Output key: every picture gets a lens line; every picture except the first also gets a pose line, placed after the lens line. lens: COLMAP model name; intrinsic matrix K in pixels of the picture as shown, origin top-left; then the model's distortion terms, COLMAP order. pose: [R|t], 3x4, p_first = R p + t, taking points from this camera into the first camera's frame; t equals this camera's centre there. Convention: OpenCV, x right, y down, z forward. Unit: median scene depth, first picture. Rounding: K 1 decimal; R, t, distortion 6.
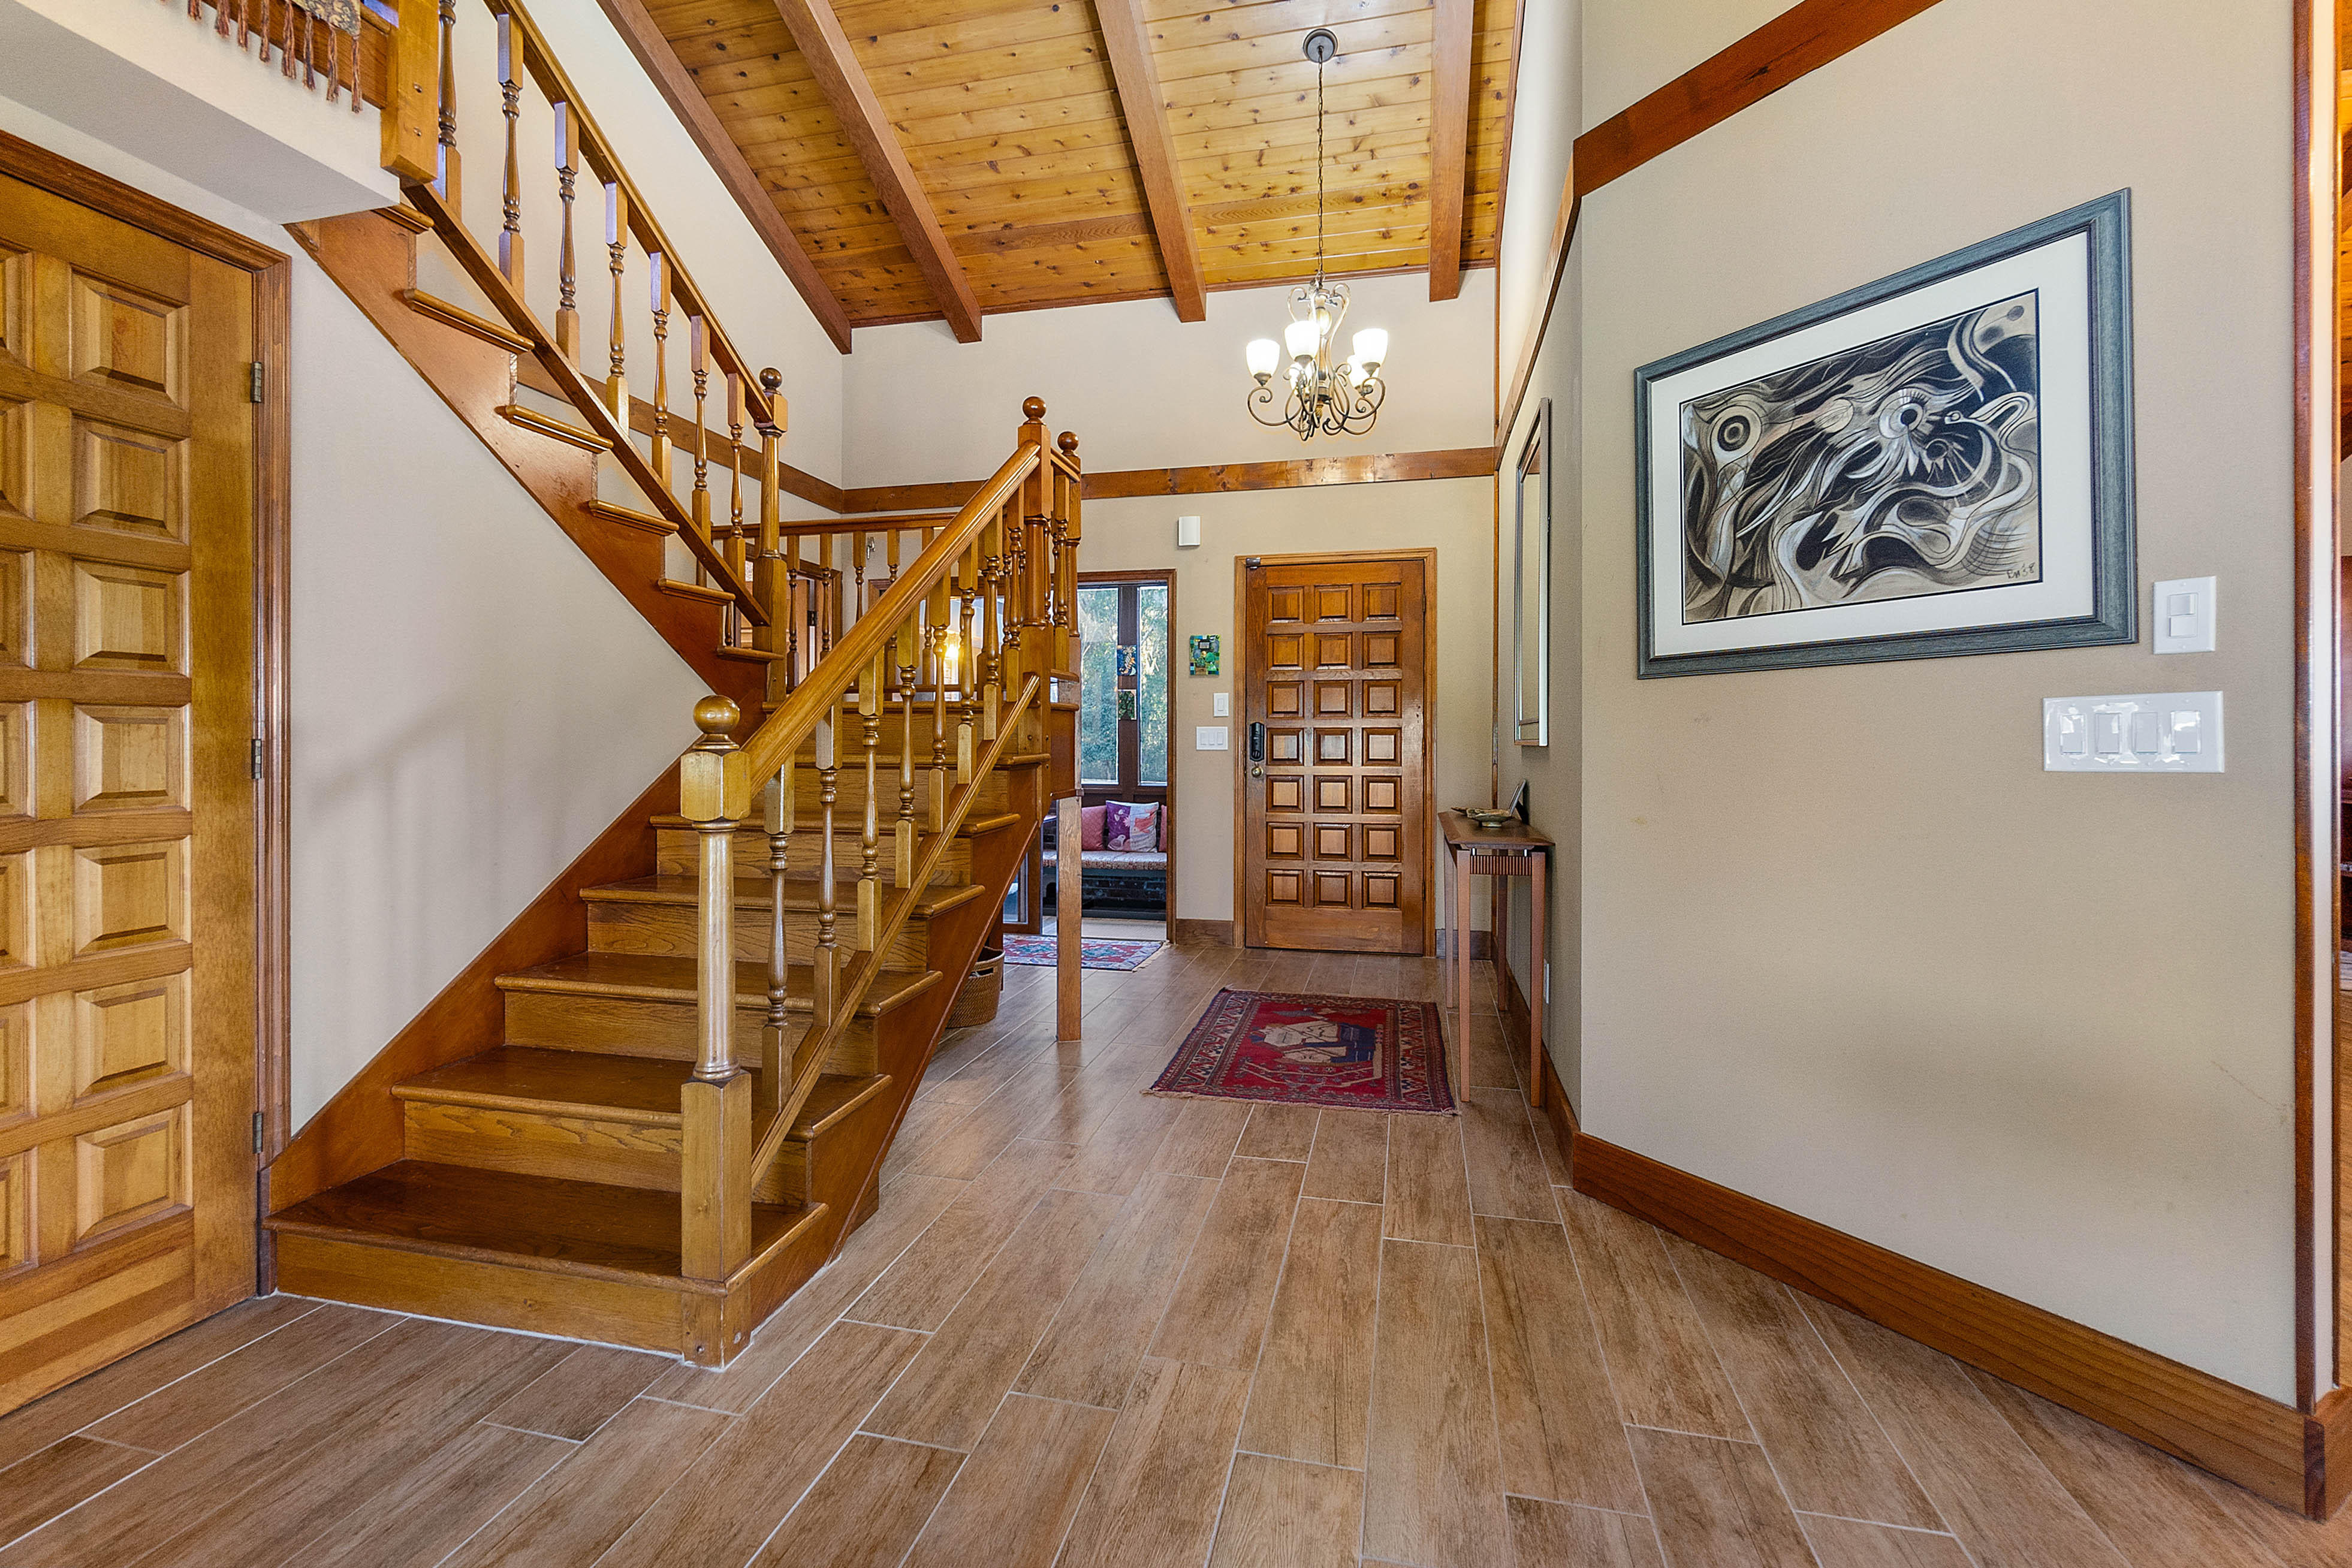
lens RADIAL K [[1010.7, 0, 1157.9], [0, 1010.7, 742.6], [0, 0, 1]] dist [-0.009880, 0.002633]
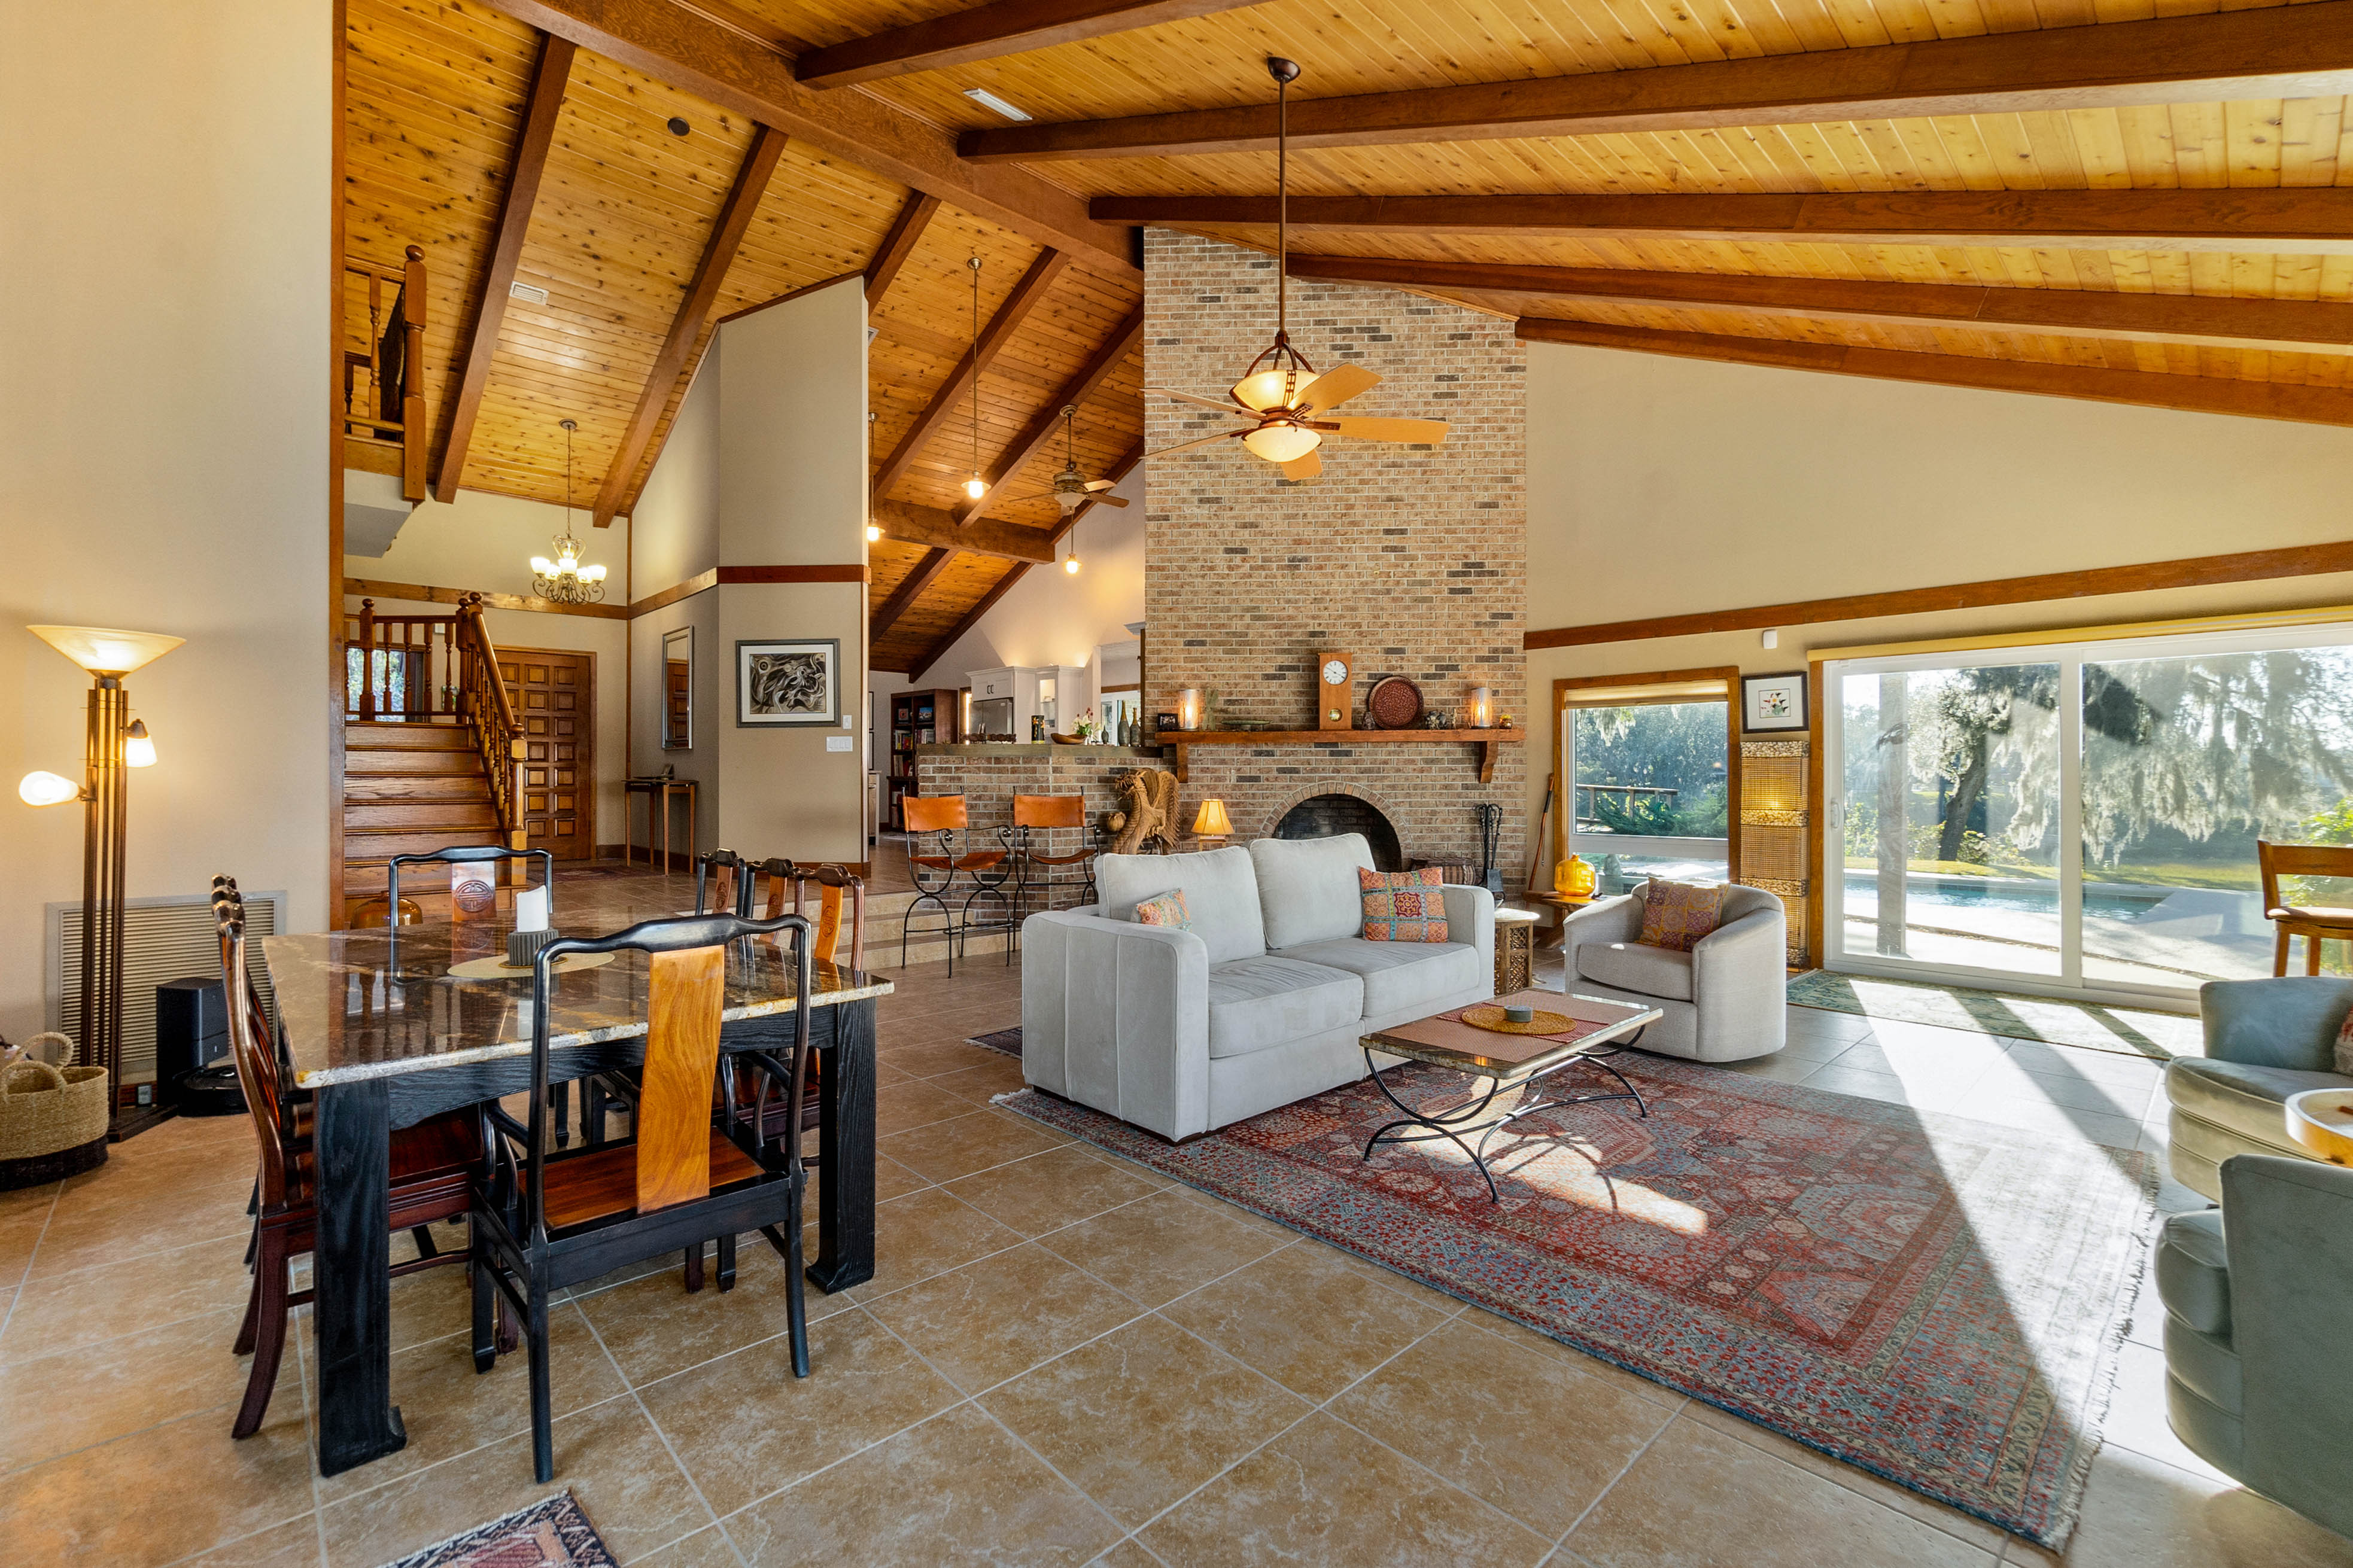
lens RADIAL K [[1011.0, 0, 1169.7], [0, 1011.0, 781.3], [0, 0, 1]] dist [-0.009880, 0.002633]
pose [[0.546606, -0.007335, 0.837358, -1.171663], [0.000821, 0.999966, 0.008224, 0.067282], [-0.837389, -0.003808, 0.546594, -1.557412]]
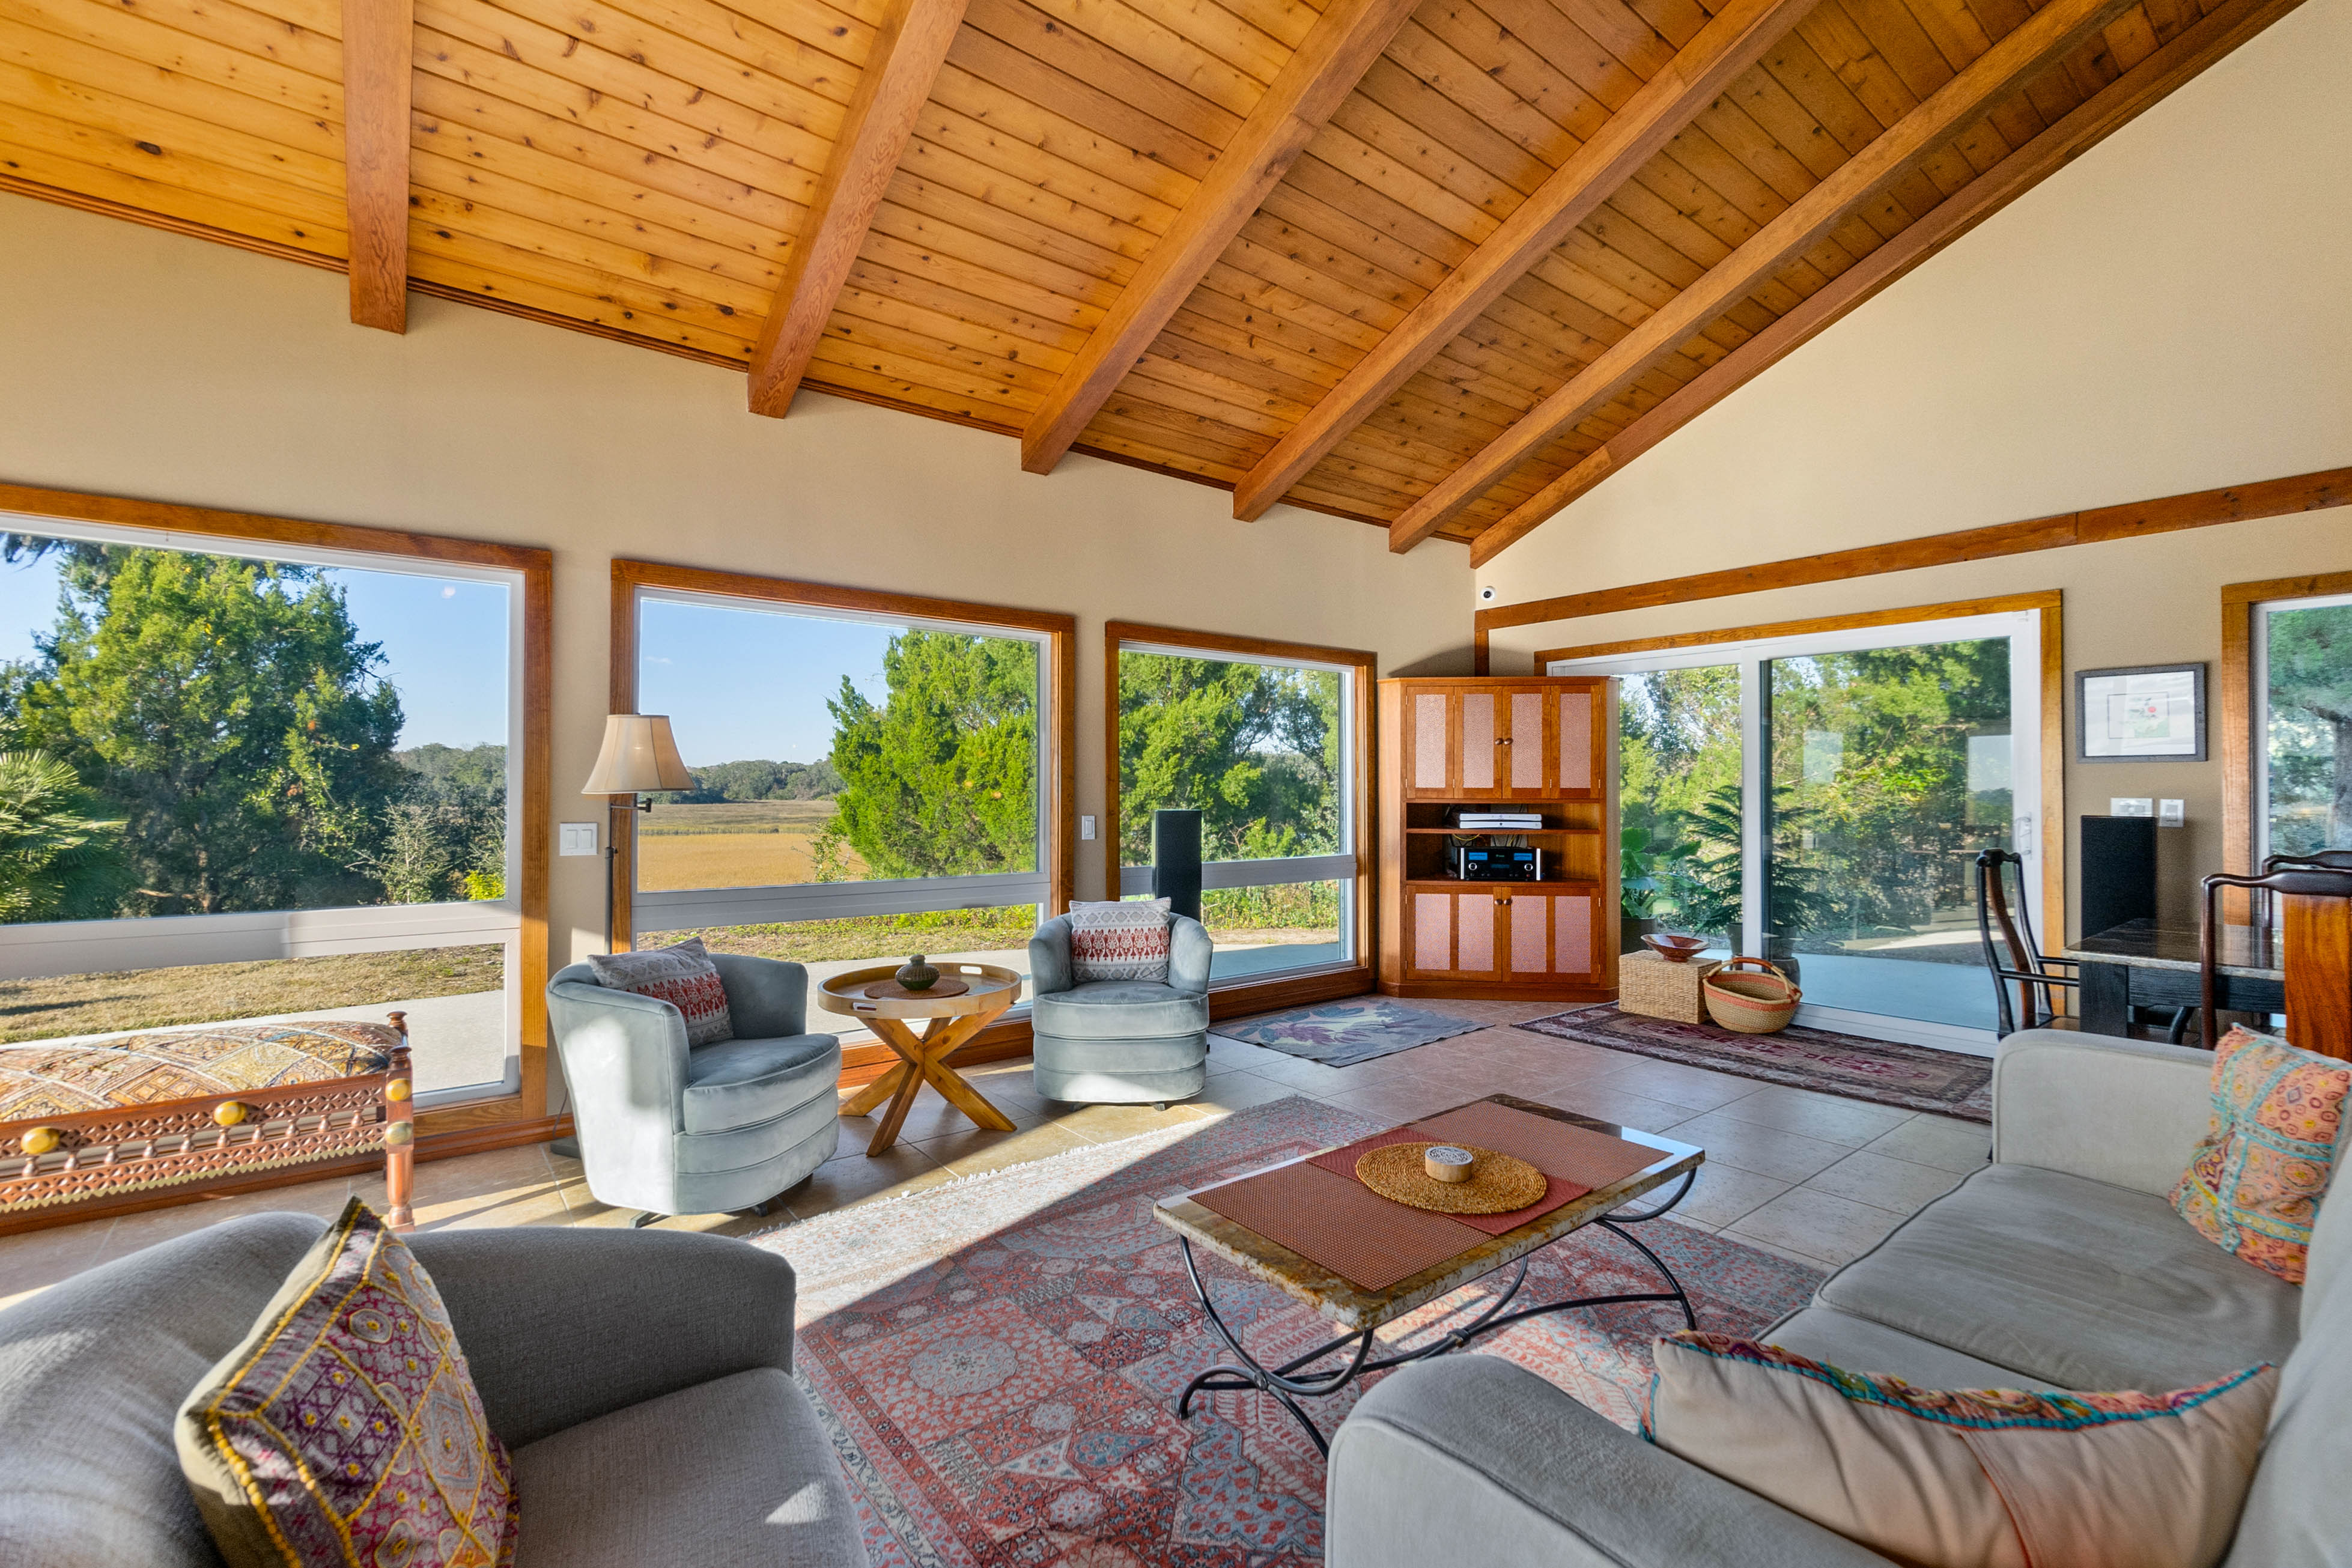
lens RADIAL K [[1010.7, 0, 1161.5], [0, 1010.7, 781.3], [0, 0, 1]] dist [-0.009880, 0.002633]
pose [[-0.621962, -0.009511, -0.782990, 0.526322], [-0.004541, 0.999953, -0.008539, 0.087091], [0.783035, -0.001755, -0.621976, -1.033443]]
